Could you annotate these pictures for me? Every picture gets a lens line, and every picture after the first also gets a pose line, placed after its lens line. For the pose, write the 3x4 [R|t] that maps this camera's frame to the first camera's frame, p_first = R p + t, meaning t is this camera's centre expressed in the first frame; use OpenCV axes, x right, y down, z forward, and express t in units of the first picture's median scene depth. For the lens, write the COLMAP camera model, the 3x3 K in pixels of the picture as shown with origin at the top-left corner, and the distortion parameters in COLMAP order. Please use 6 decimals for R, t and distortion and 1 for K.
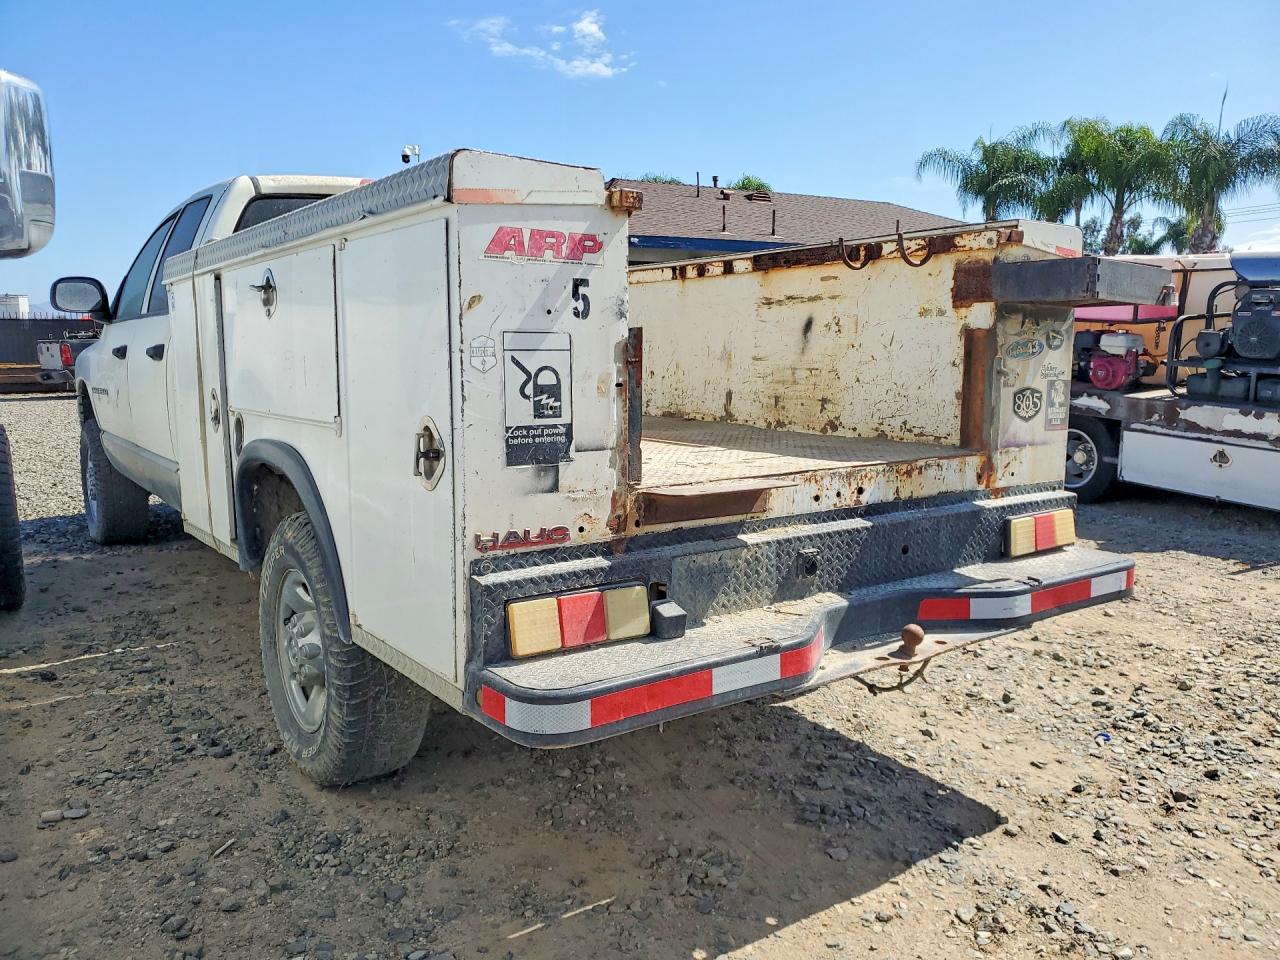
lens RADIAL K [[990.9, 0, 639.4], [0, 990.9, 489.0], [0, 0, 1]] dist [0.040795, -0.043318]
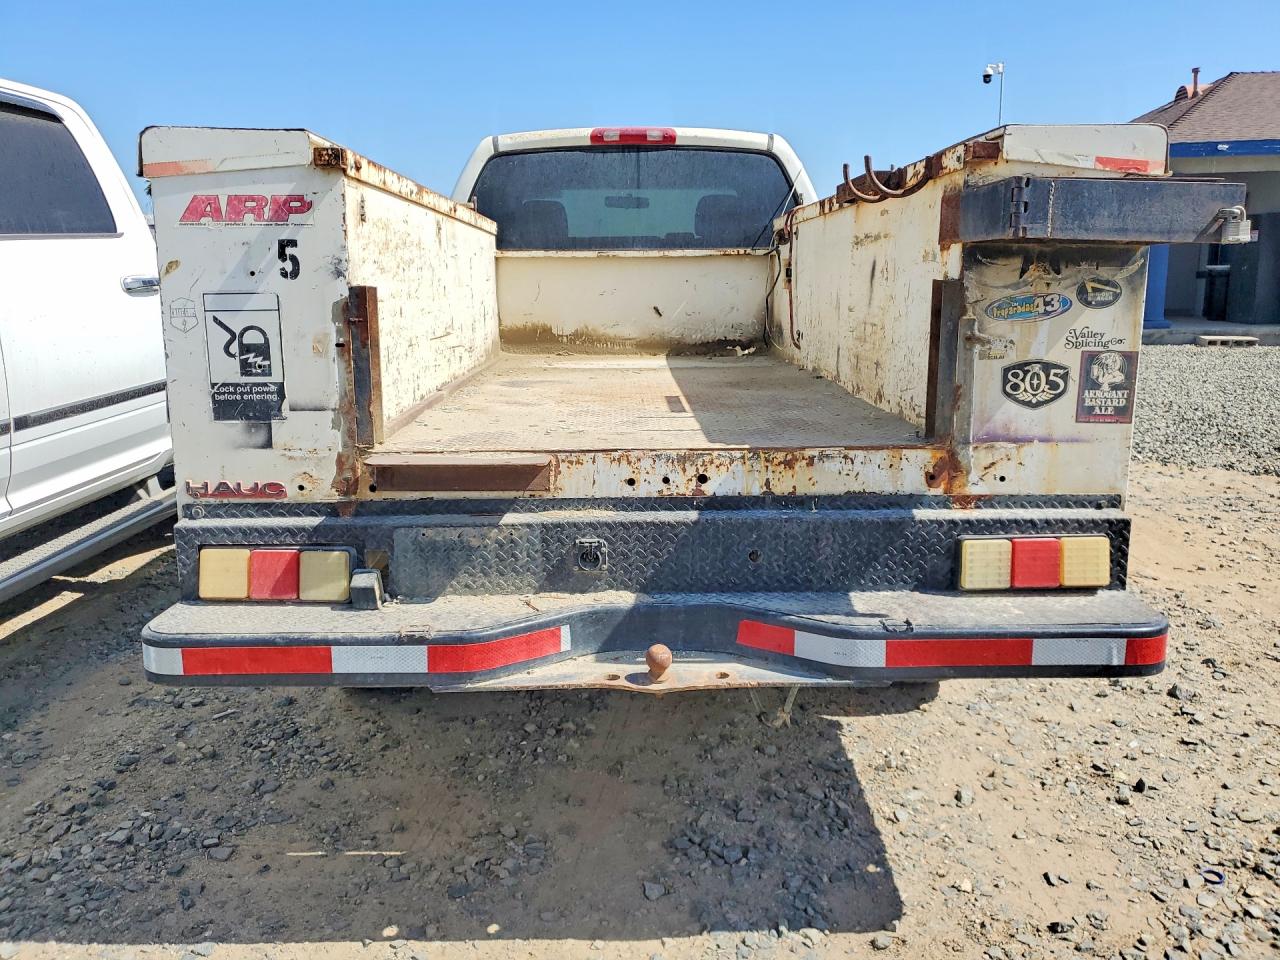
lens RADIAL K [[990.9, 0, 647.6], [0, 990.9, 466.0], [0, 0, 1]] dist [0.040795, -0.043318]
pose [[0.823439, 0.100538, -0.558427, 0.663163], [-0.074692, 0.994819, 0.068966, -0.064461], [0.562468, -0.015079, 0.826682, 0.292376]]
